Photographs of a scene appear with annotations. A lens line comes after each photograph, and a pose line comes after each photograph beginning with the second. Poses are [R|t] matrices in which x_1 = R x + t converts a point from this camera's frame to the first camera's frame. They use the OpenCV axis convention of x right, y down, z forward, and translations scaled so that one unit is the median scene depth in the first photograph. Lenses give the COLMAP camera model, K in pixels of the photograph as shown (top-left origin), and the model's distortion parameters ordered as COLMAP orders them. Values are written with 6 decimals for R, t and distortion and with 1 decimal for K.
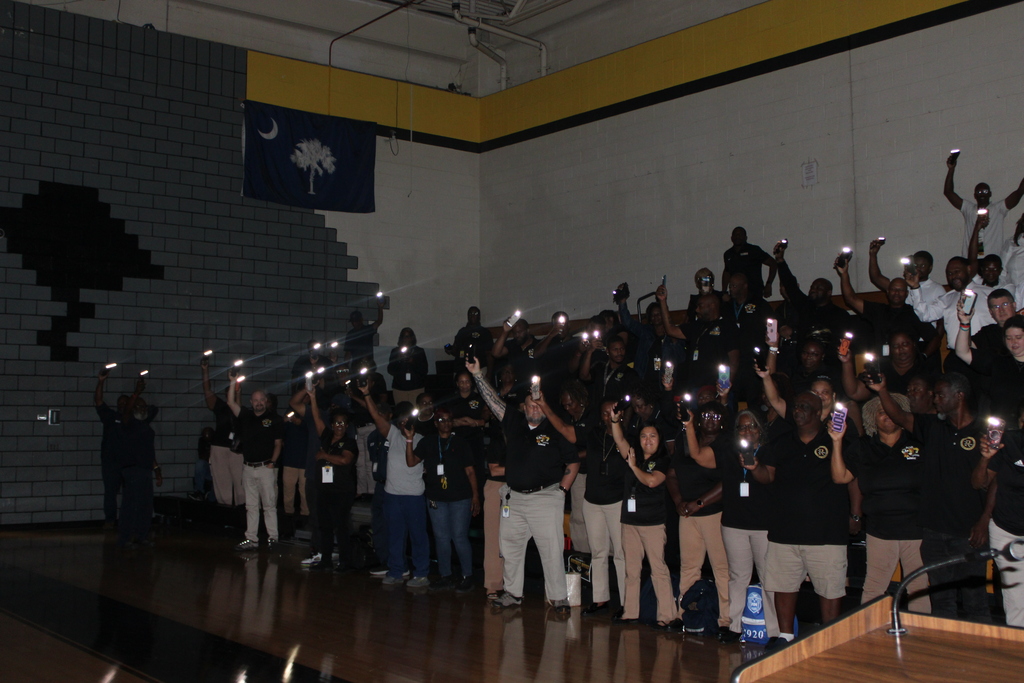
lens RADIAL K [[1229.2, 0, 516.2], [0, 1229.2, 345.6], [0, 0, 1]] dist [-0.064284, 0.000000]
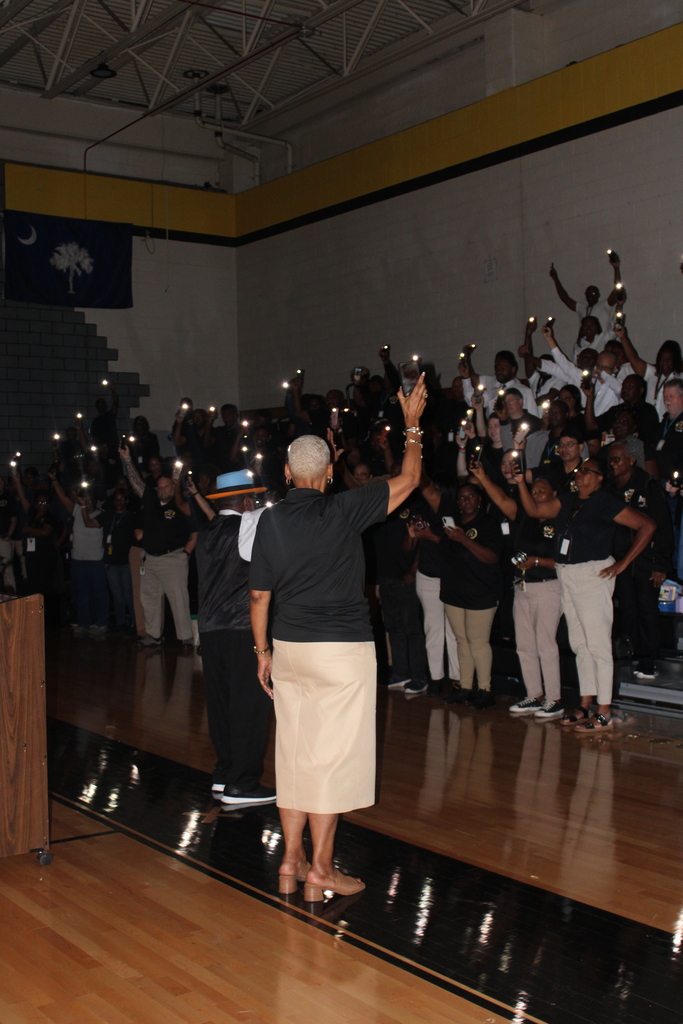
lens RADIAL K [[1298.7, 0, 334.5], [0, 1298.7, 517.4], [0, 0, 1]] dist [-0.023241, 0.000000]
pose [[0.998223, -0.015122, -0.057632, 0.207431], [0.019648, 0.996697, 0.078797, -0.016620], [0.056250, -0.079789, 0.995223, -0.247151]]
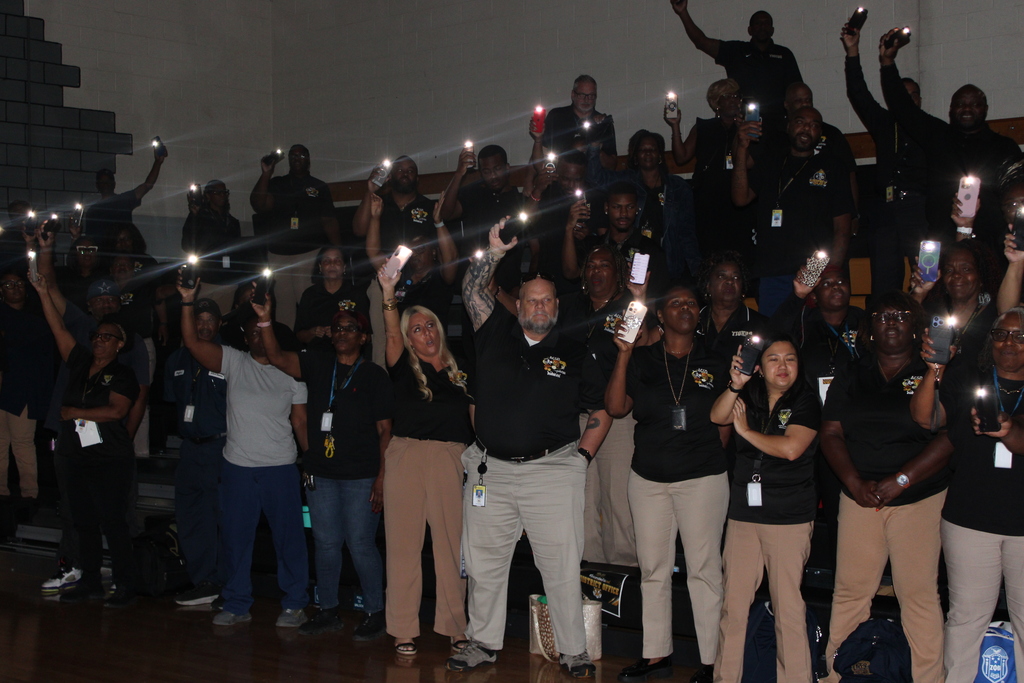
lens RADIAL K [[1703.7, 0, 515.7], [0, 1703.7, 336.8], [0, 0, 1]] dist [0.080694, 0.000000]
pose [[0.986244, -0.002102, 0.165282, -0.091978], [-0.007709, 0.998246, 0.058691, 0.014864], [-0.165115, -0.059158, 0.984498, 0.195044]]
